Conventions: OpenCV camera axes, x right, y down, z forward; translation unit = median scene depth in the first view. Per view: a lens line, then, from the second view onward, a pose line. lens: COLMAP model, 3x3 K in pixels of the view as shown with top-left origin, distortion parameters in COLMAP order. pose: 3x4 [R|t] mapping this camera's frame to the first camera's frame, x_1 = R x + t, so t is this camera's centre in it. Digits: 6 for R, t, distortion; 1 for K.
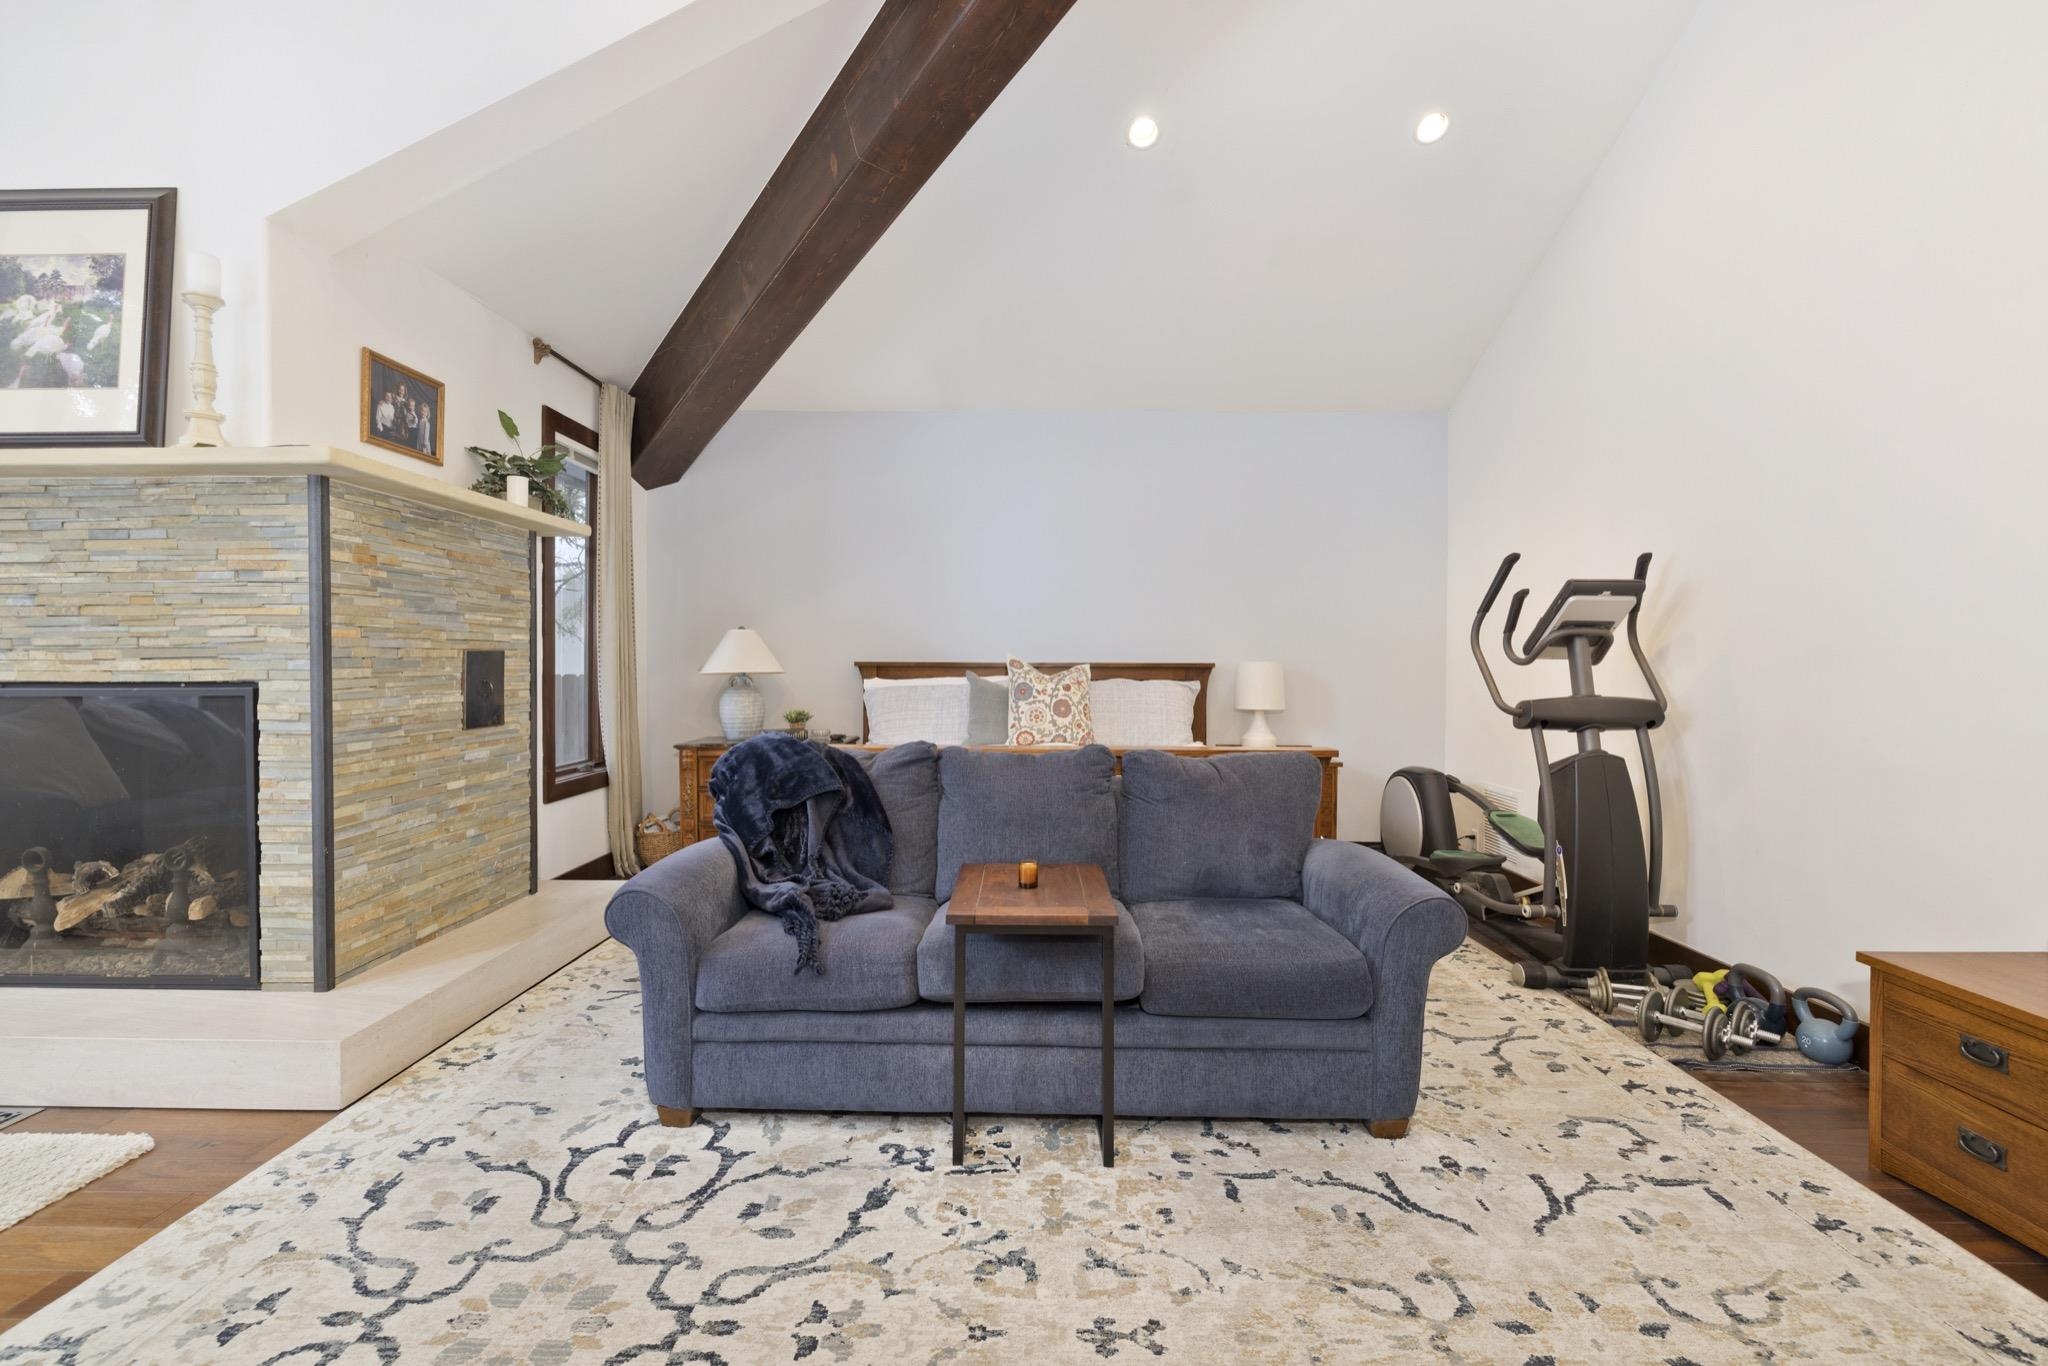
lens RADIAL K [[882.0, 0, 1052.2], [0, 882.0, 670.8], [0, 0, 1]] dist [0.000636, -0.000337]
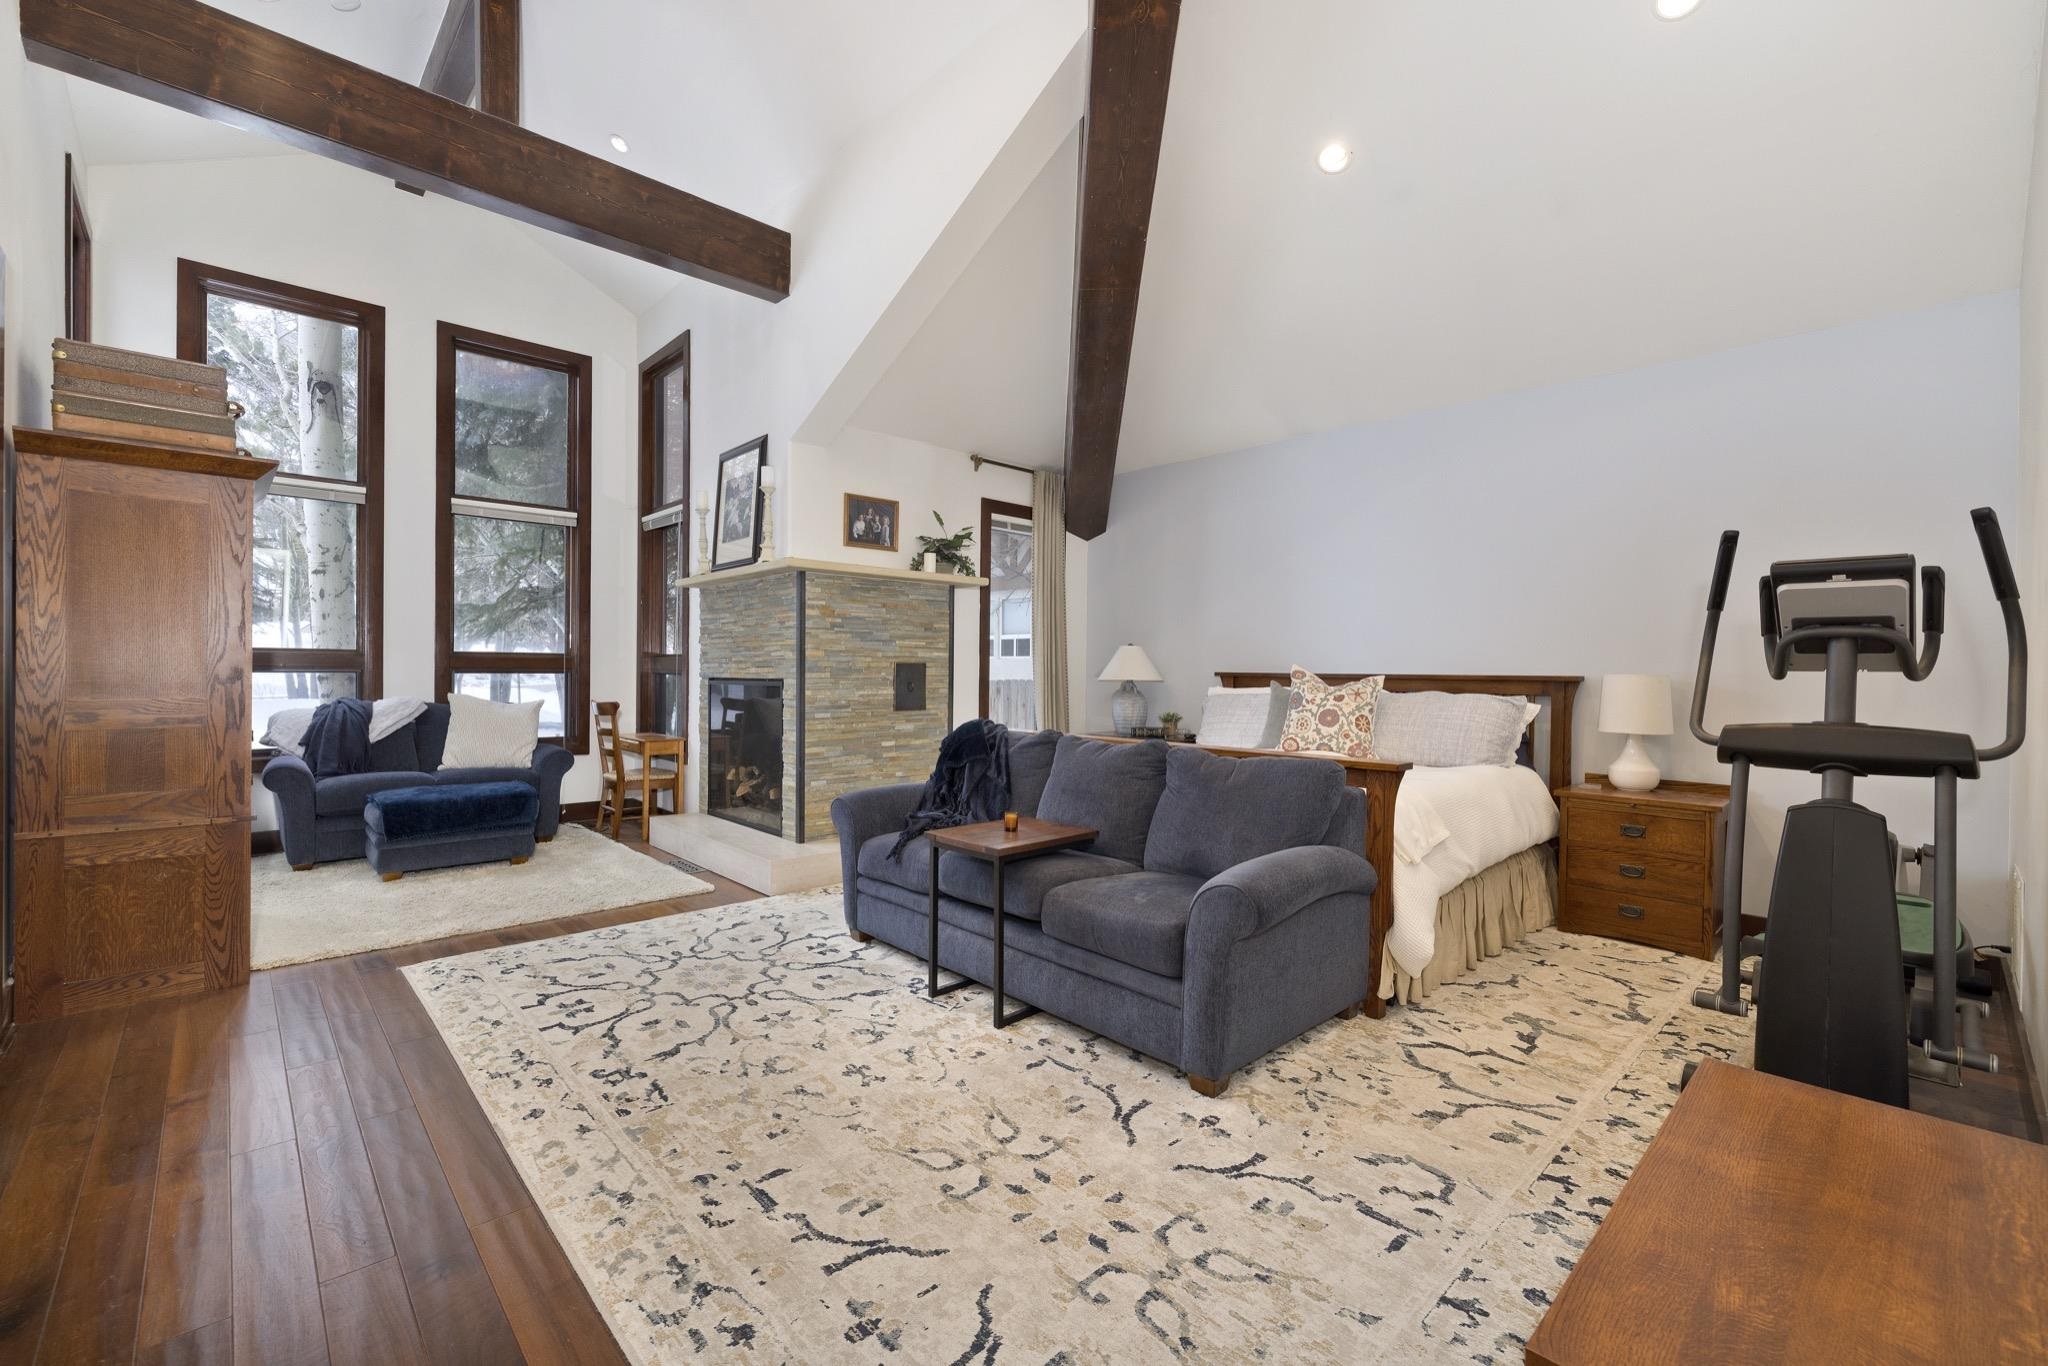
lens RADIAL K [[882.0, 0, 990.6], [0, 882.0, 674.6], [0, 0, 1]] dist [0.000636, -0.000337]
pose [[0.671466, 0.006855, -0.741004, 0.821601], [-0.014952, 0.999879, -0.004299, 0.003783], [0.740885, 0.013966, 0.671487, 0.030607]]
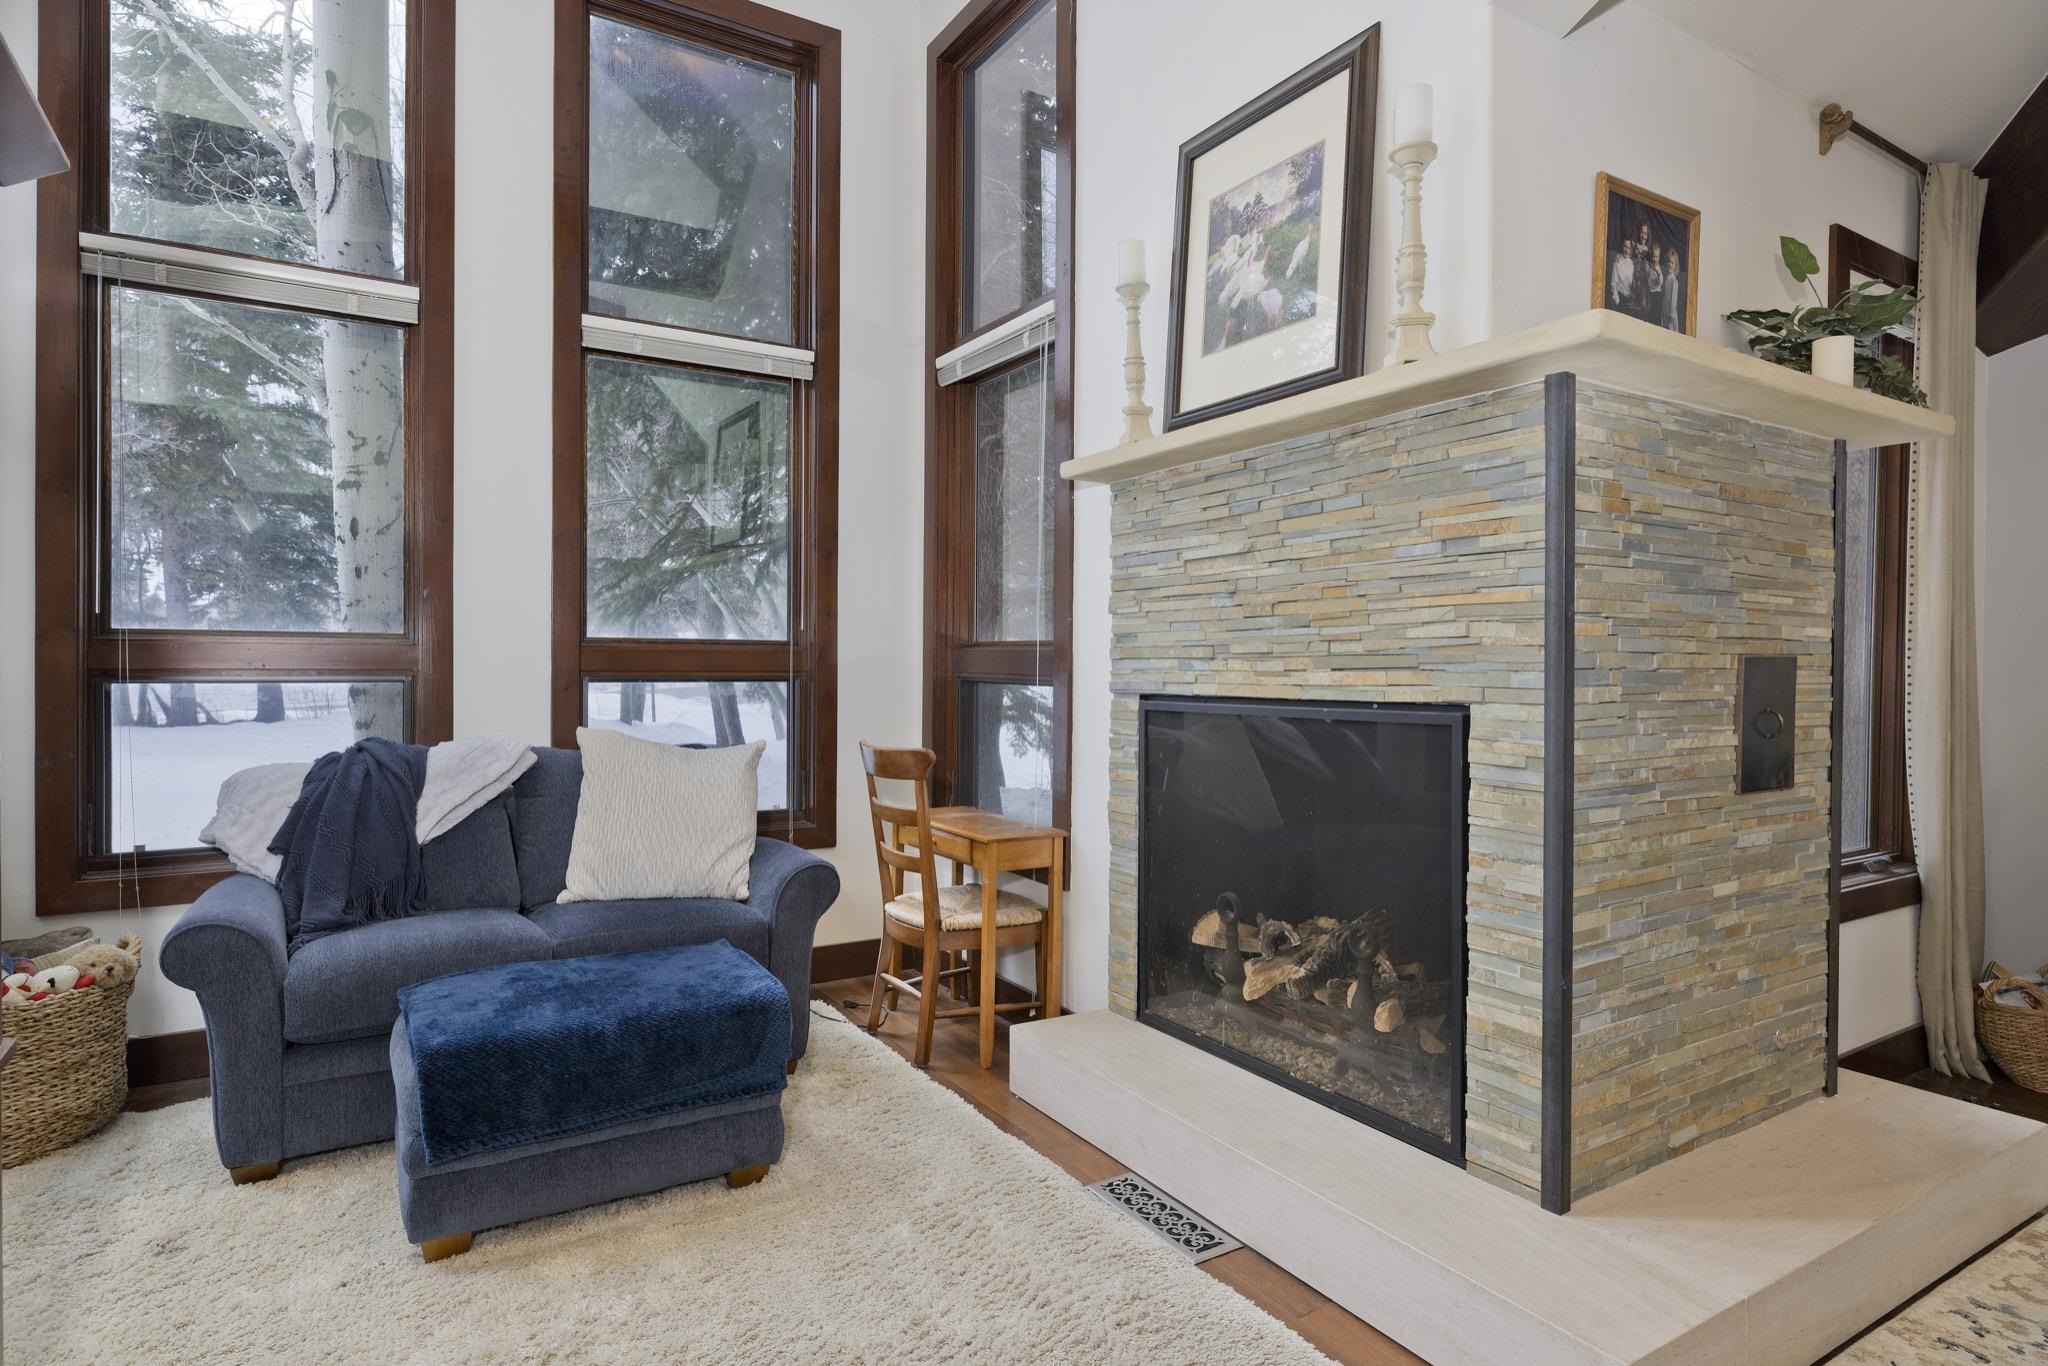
lens RADIAL K [[1135.7, 0, 960.9], [0, 1135.7, 676.5], [0, 0, 1]] dist [-0.005445, -0.000575]
pose [[0.495586, 0.008033, -0.868521, -0.338258], [-0.014373, 0.999896, 0.001046, -0.004114], [0.868440, 0.011964, 0.495650, 0.237396]]
